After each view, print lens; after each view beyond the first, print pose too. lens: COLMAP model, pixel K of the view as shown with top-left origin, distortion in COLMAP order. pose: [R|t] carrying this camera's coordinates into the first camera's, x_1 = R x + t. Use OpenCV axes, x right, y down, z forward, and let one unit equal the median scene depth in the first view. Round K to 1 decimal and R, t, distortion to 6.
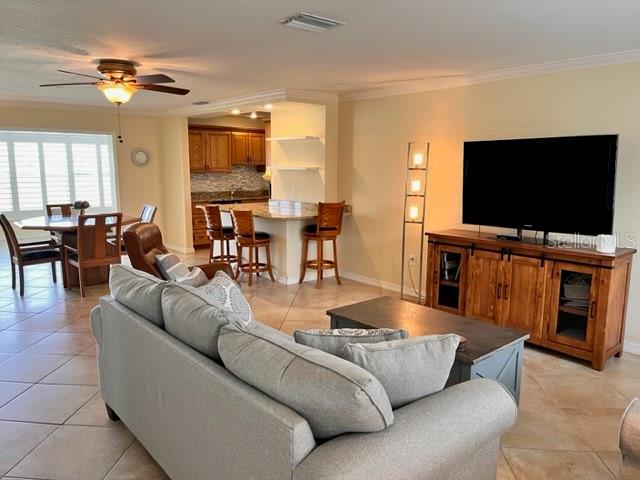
lens RADIAL K [[486.4, 0, 318.2], [0, 486.4, 241.8], [0, 0, 1]] dist [0.067978, -0.096979]
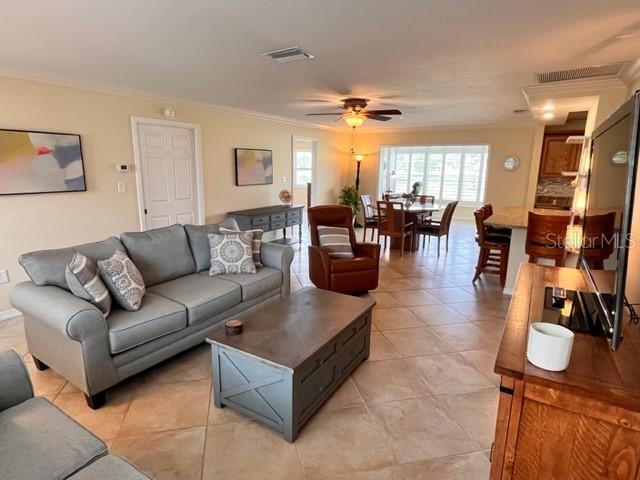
lens RADIAL K [[362.8, 0, 318.6], [0, 362.8, 241.9], [0, 0, 1]] dist [-0.004917, -0.000259]
pose [[0.313371, 0.199471, -0.928445, 0.404773], [-0.163615, 0.974411, 0.154123, -0.053785], [0.935430, 0.103610, 0.337988, 0.332658]]
